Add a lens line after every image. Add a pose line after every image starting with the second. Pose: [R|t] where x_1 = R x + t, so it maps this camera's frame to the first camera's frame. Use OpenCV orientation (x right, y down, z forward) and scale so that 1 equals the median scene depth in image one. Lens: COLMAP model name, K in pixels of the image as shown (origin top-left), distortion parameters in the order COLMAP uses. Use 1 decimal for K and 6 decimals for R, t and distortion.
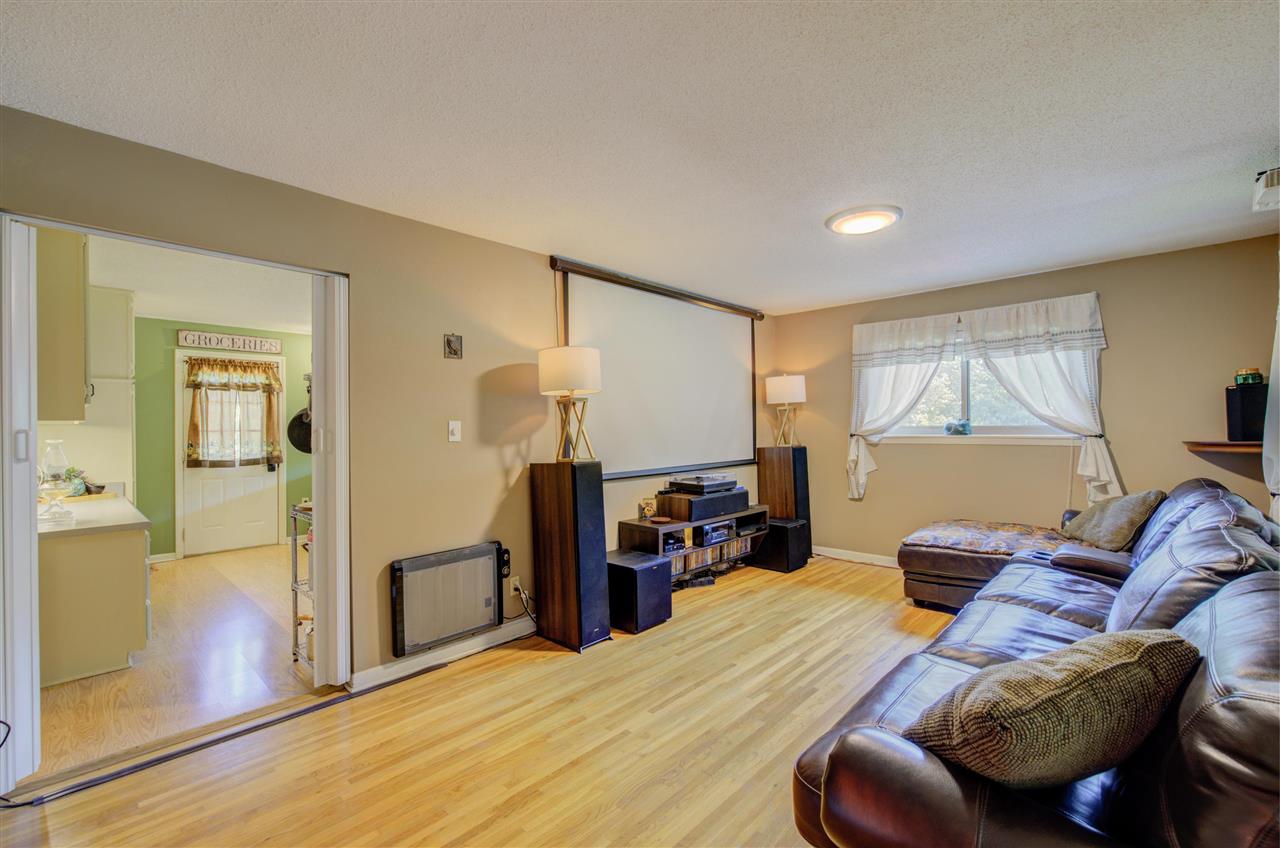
lens RADIAL K [[544.1, 0, 644.3], [0, 544.1, 424.5], [0, 0, 1]] dist [-0.008702, 0.000920]
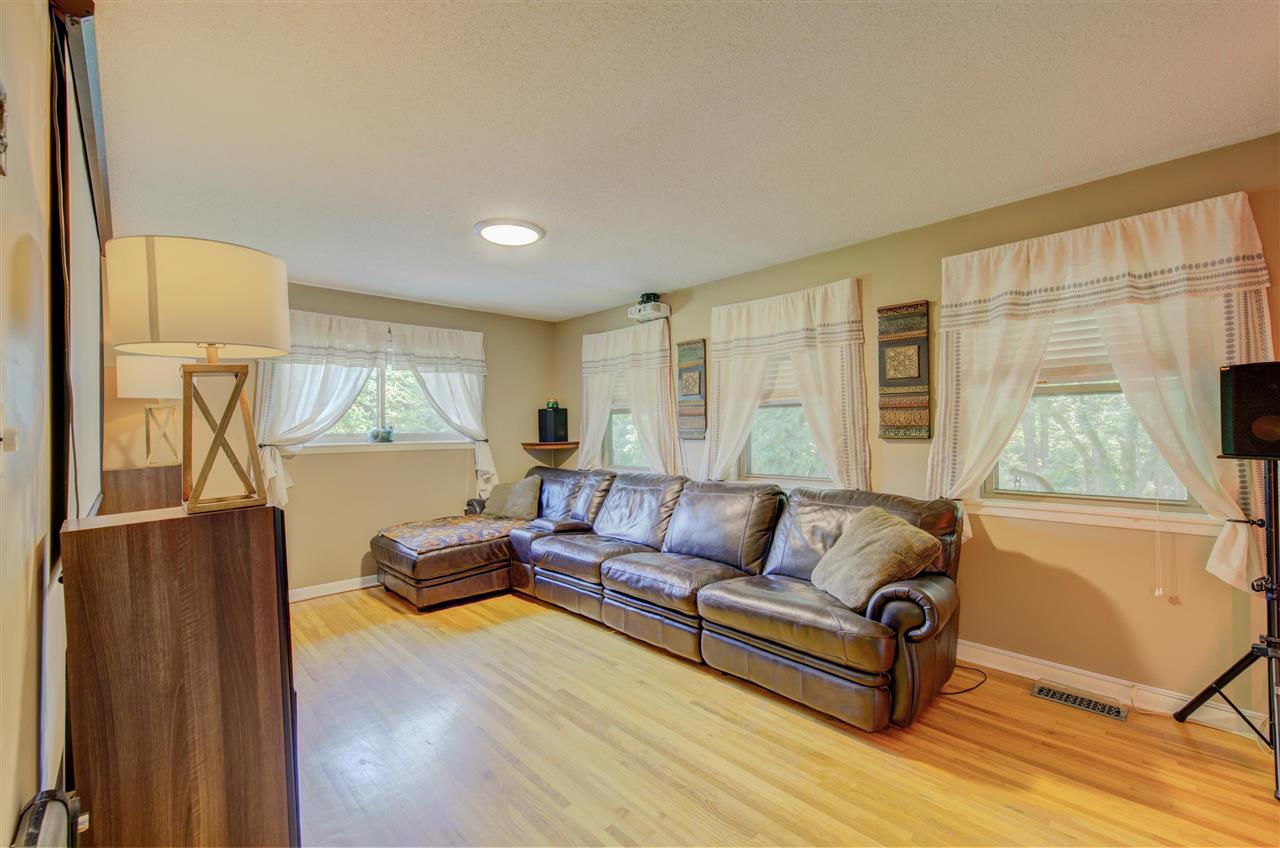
lens RADIAL K [[544.1, 0, 642.9], [0, 544.1, 423.7], [0, 0, 1]] dist [-0.008702, 0.000920]
pose [[0.059804, 0.019943, 0.998011, -0.434567], [0.004285, 0.999786, -0.020235, 0.007308], [-0.998201, 0.005486, 0.059706, 0.490513]]
